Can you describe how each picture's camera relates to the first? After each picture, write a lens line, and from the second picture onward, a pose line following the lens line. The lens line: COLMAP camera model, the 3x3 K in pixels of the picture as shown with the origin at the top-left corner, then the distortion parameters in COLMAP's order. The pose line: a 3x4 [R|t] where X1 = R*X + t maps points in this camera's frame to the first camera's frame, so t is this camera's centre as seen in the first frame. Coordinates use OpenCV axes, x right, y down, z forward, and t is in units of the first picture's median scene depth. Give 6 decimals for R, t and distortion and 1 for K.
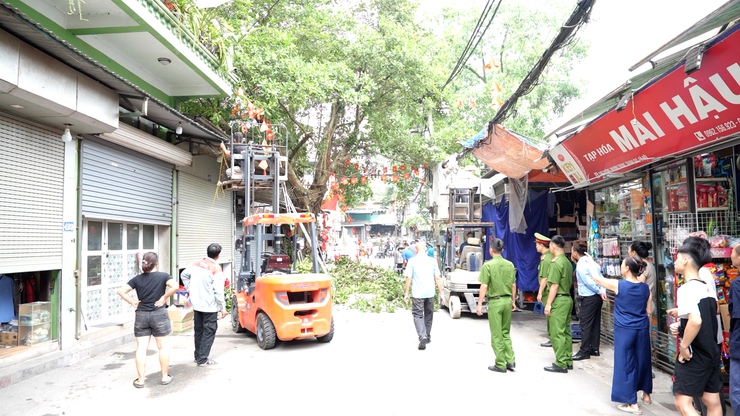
lens RADIAL K [[541.2, 0, 382.8], [0, 541.2, 207.0], [0, 0, 1]] dist [-0.002005, -0.000523]
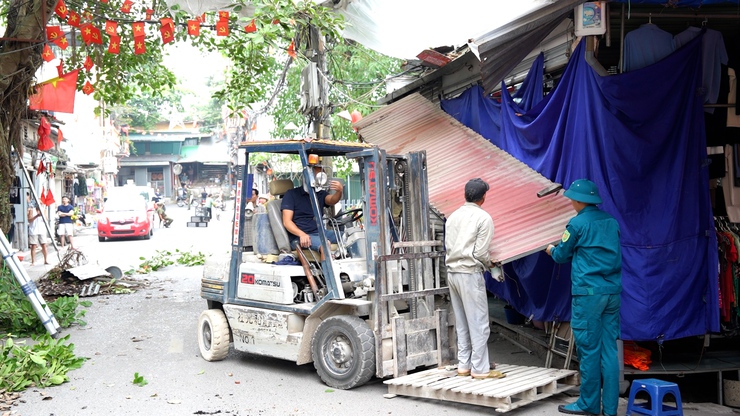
lens RADIAL K [[900.4, 0, 370.0], [0, 900.4, 208.0], [0, 0, 1]] dist [0.142184, 0.030256]
pose [[0.984247, -0.005063, 0.176726, 0.014128], [-0.008818, 0.996940, 0.077674, 0.034893], [-0.176579, -0.078009, 0.981190, 0.493306]]
